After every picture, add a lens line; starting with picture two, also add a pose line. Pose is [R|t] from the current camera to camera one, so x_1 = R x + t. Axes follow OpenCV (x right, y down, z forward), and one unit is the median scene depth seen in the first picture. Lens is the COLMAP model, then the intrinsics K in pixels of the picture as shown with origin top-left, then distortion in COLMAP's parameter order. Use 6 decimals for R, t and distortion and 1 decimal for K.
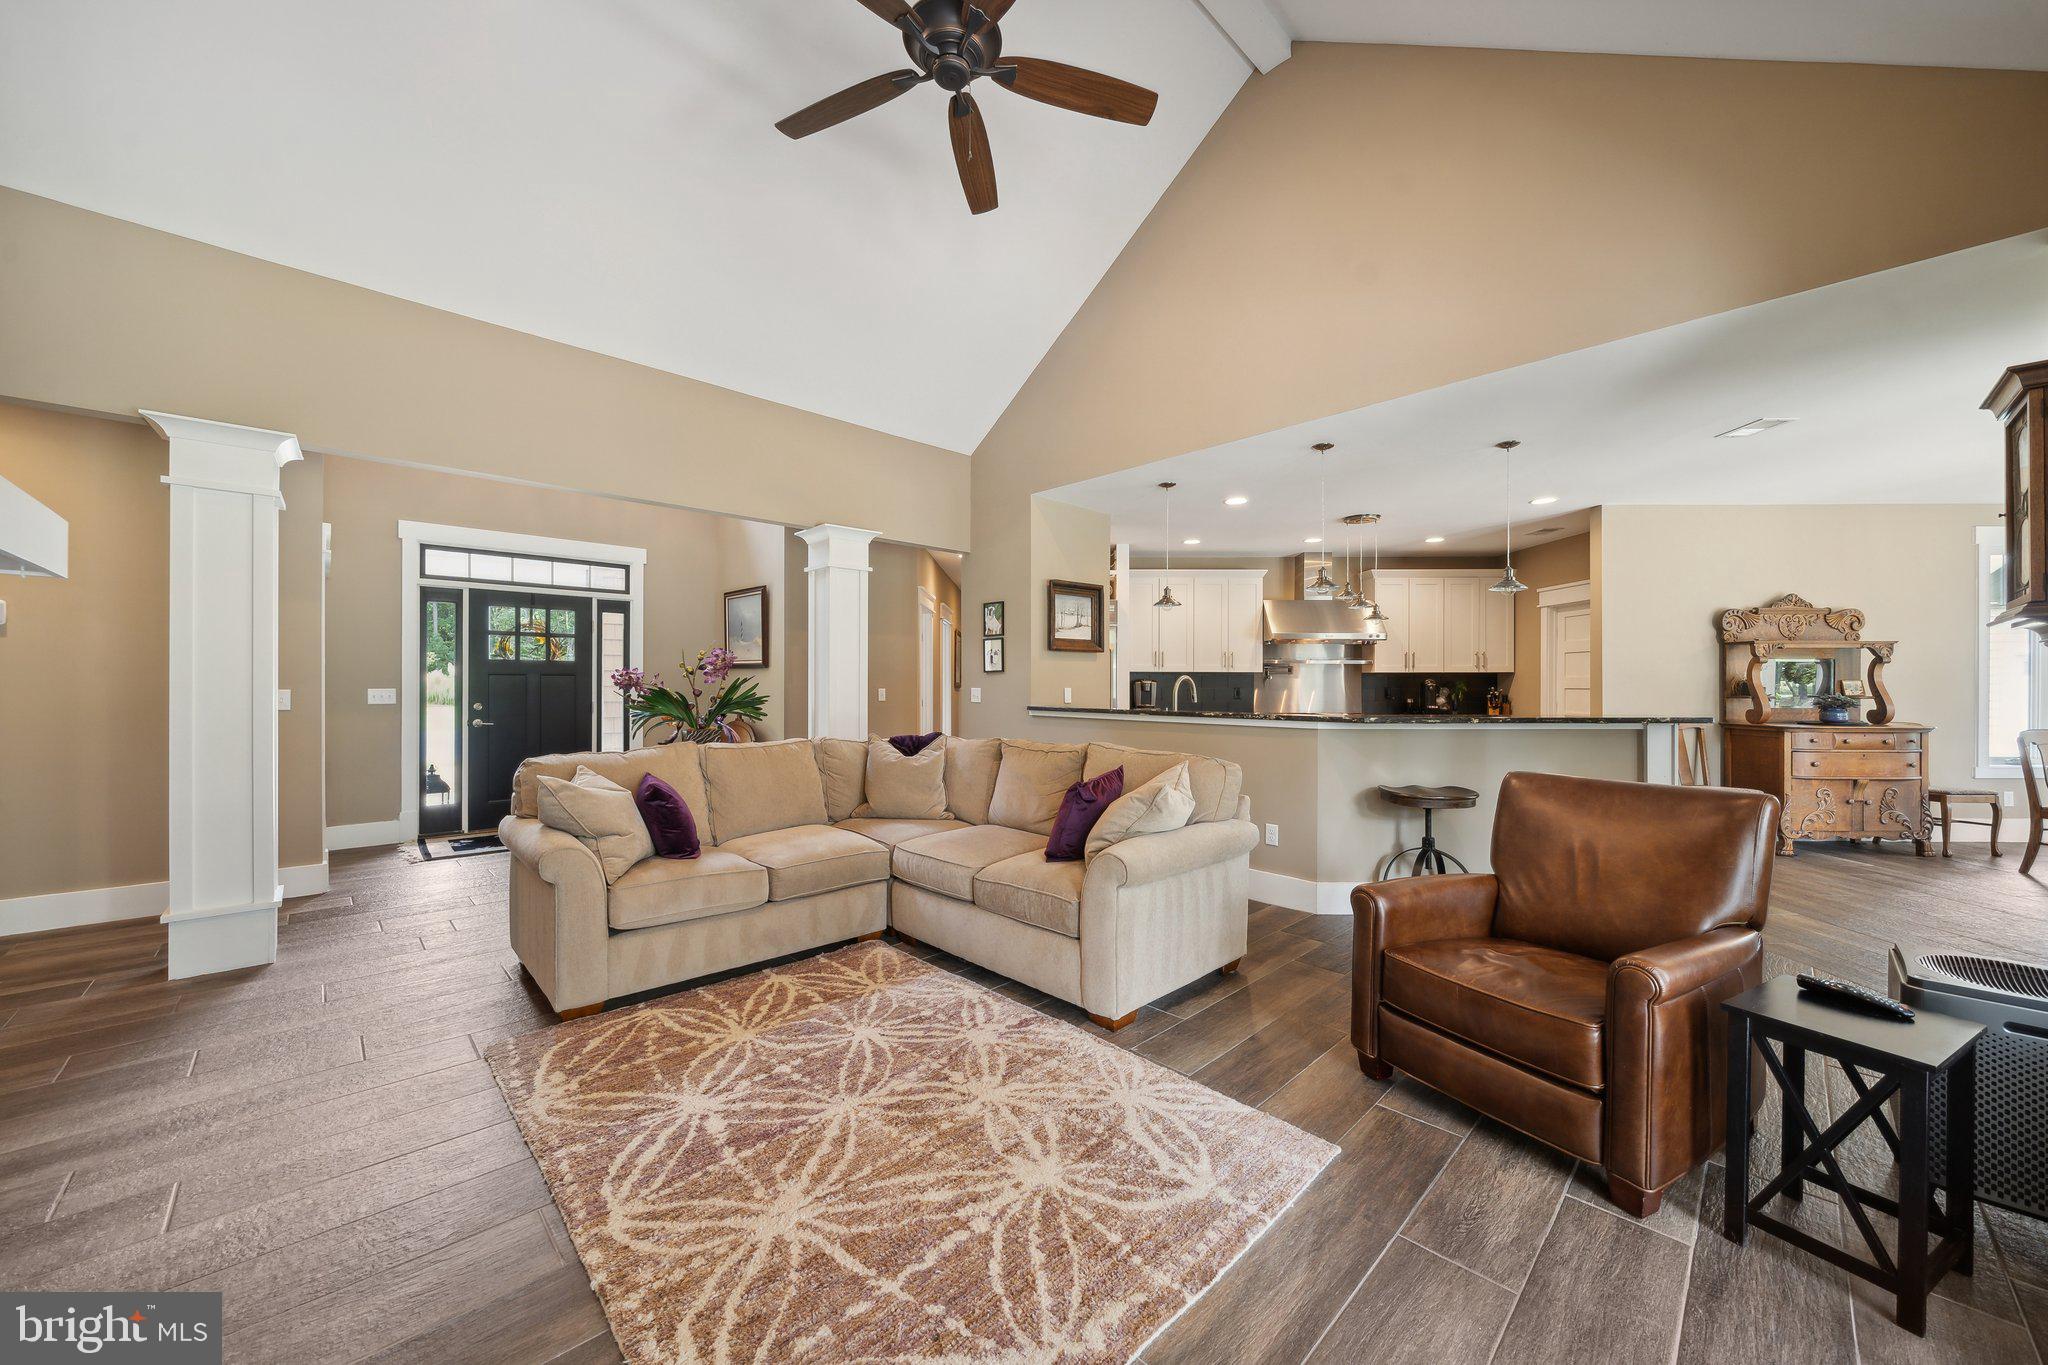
lens RADIAL K [[760.0, 0, 1024.0], [0, 760.0, 682.5], [0, 0, 1]] dist [-0.000251, -0.000018]
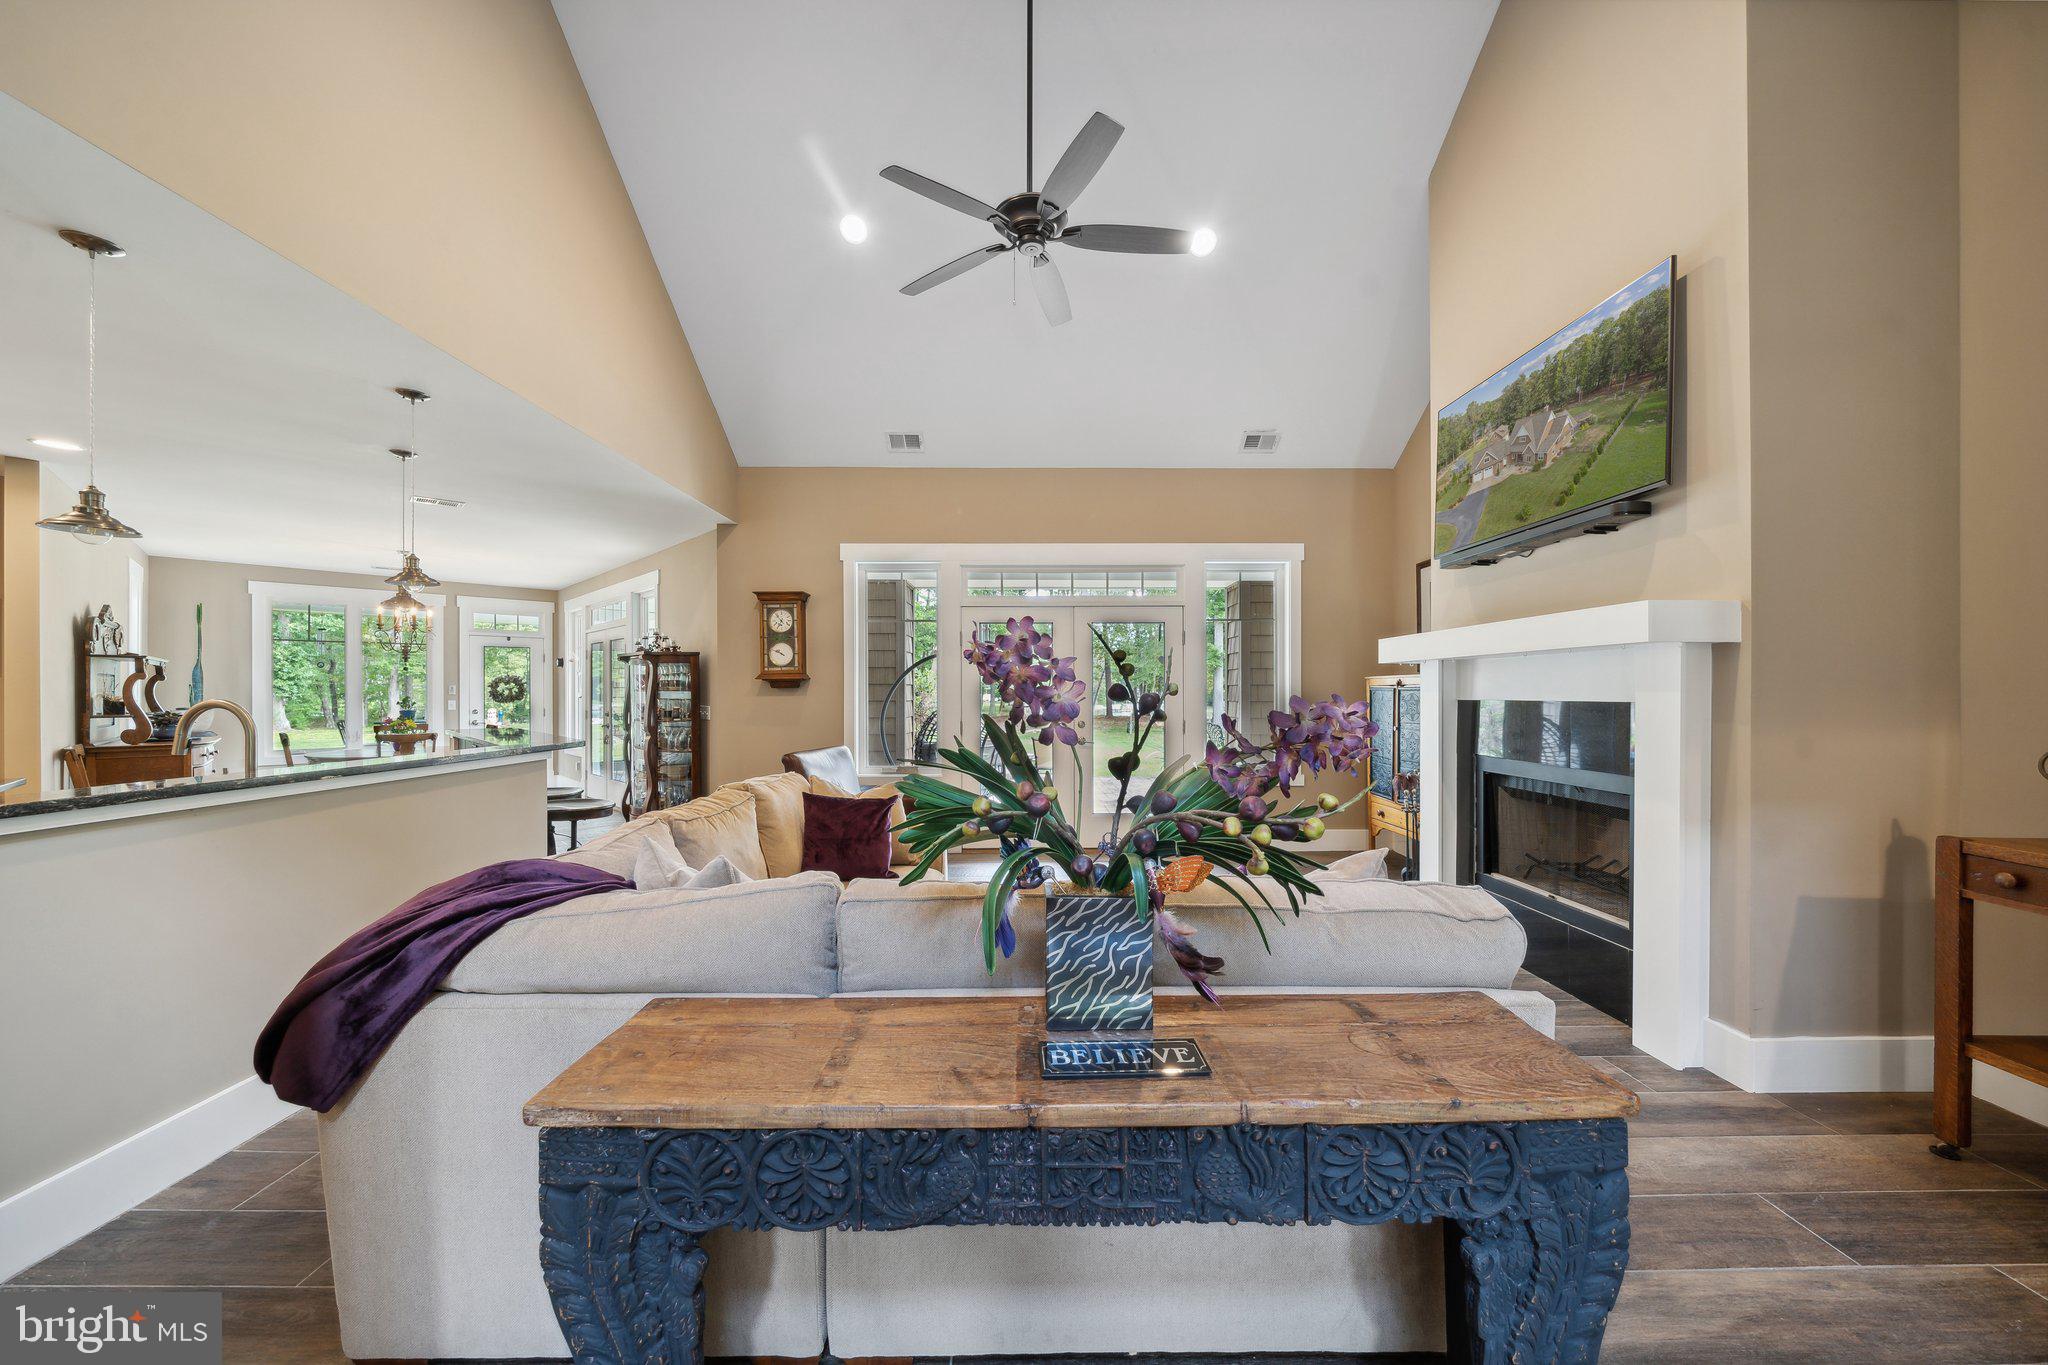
lens RADIAL K [[732.8, 0, 1031.2], [0, 732.8, 696.2], [0, 0, 1]] dist [0.000370, -0.000012]
pose [[-0.719519, -0.004412, 0.694458, -0.336866], [-0.000084, 0.999980, 0.006266, -0.007428], [-0.694472, 0.004450, -0.719506, 0.651852]]
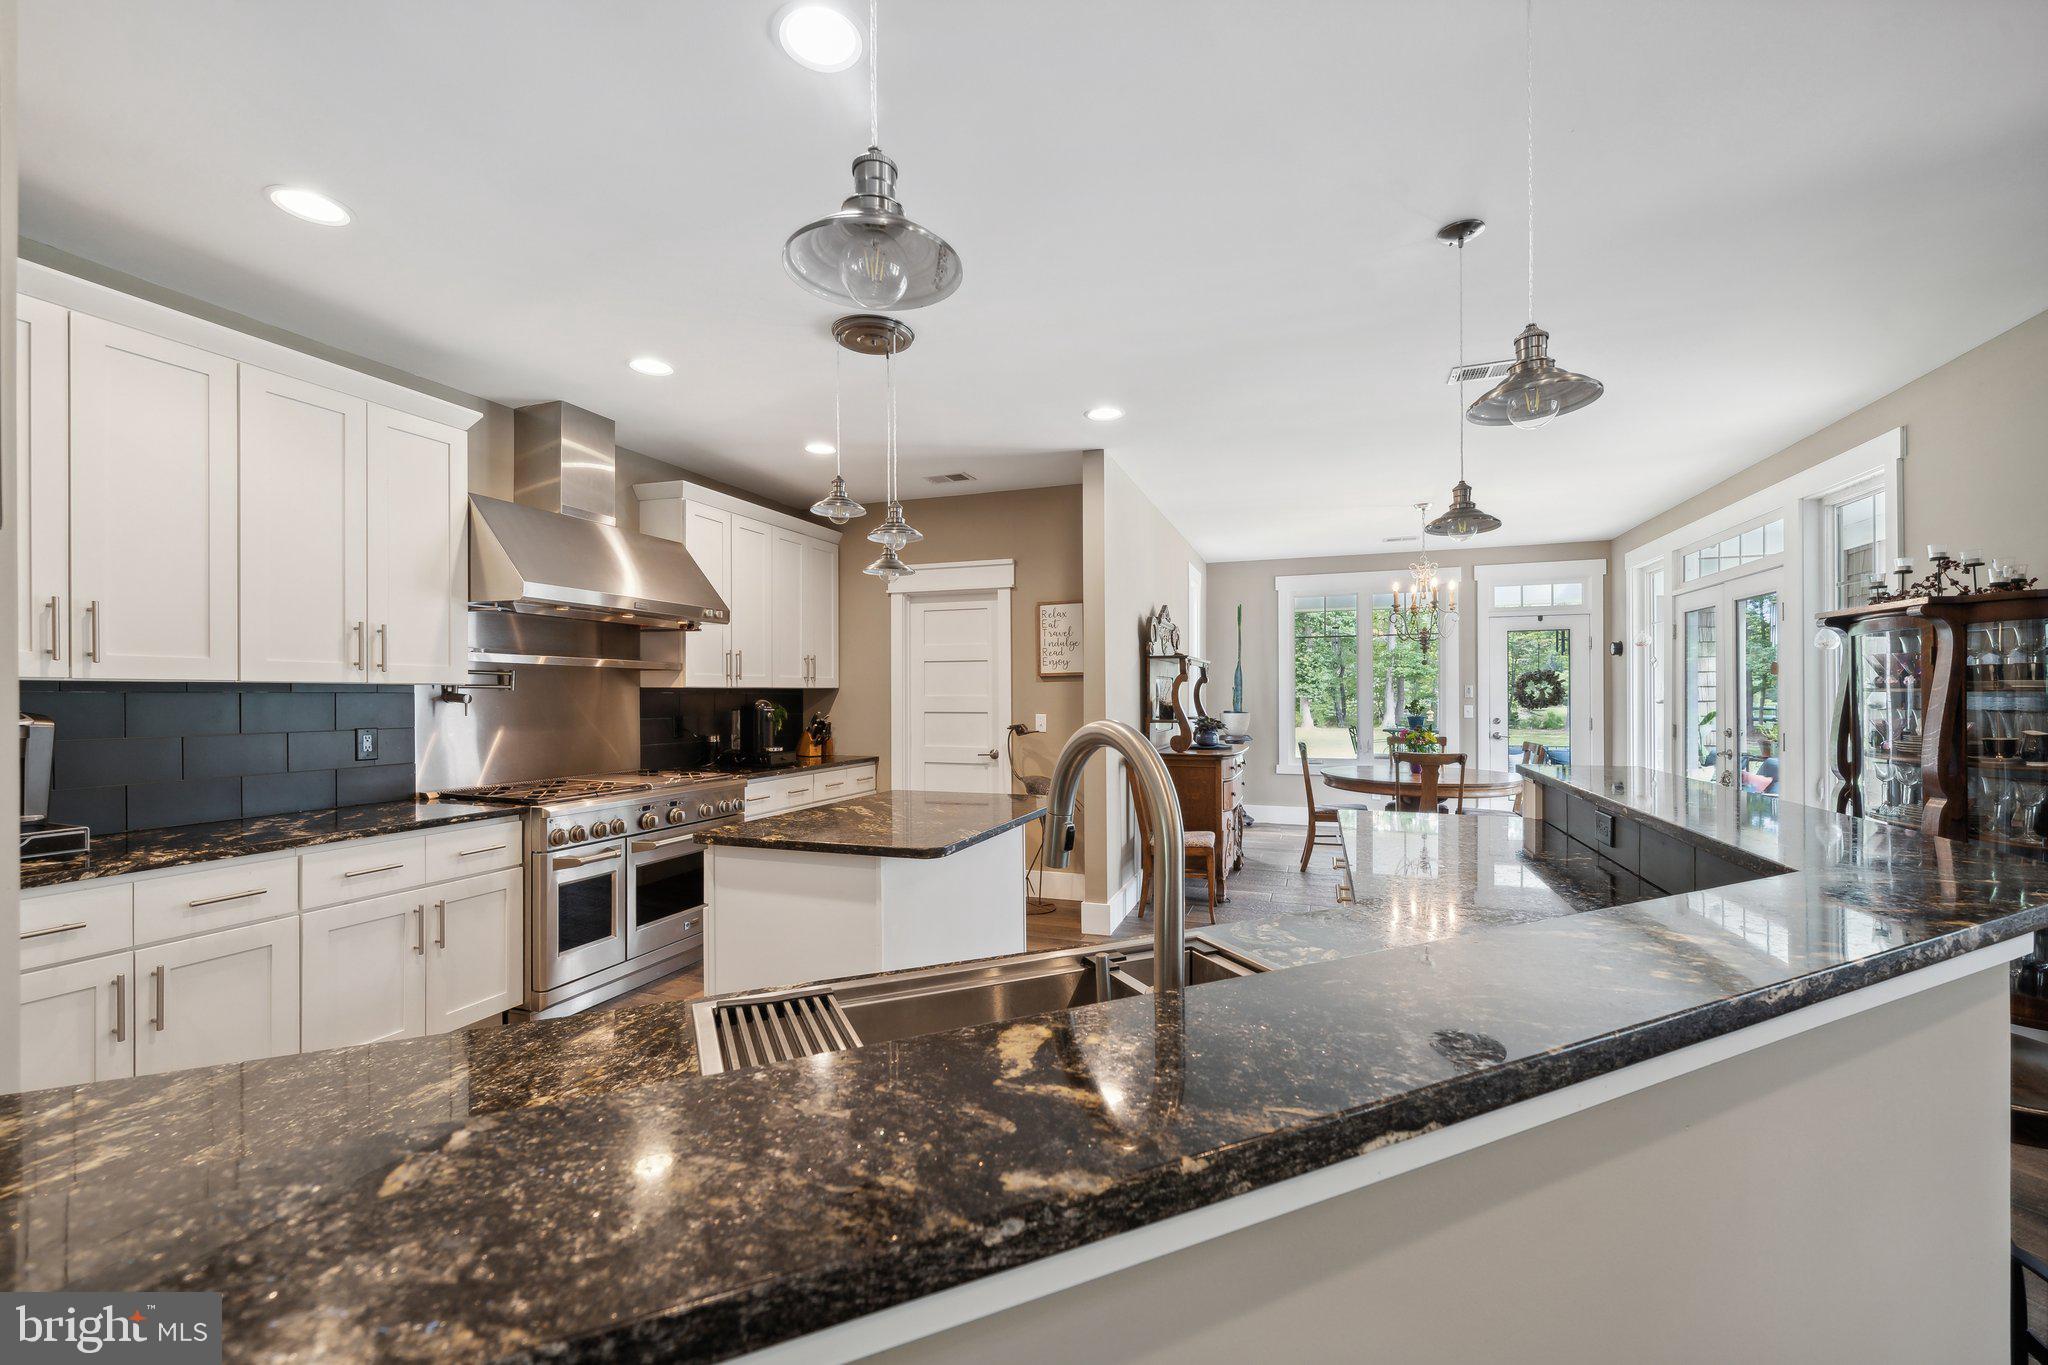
lens RADIAL K [[800.6, 0, 1028.6], [0, 800.6, 696.3], [0, 0, 1]] dist [0.000292, 0.000087]
pose [[0.324446, -0.002590, 0.945901, 0.040399], [0.003883, 0.999991, 0.001406, -0.007601], [-0.945896, 0.003217, 0.324453, 0.641458]]
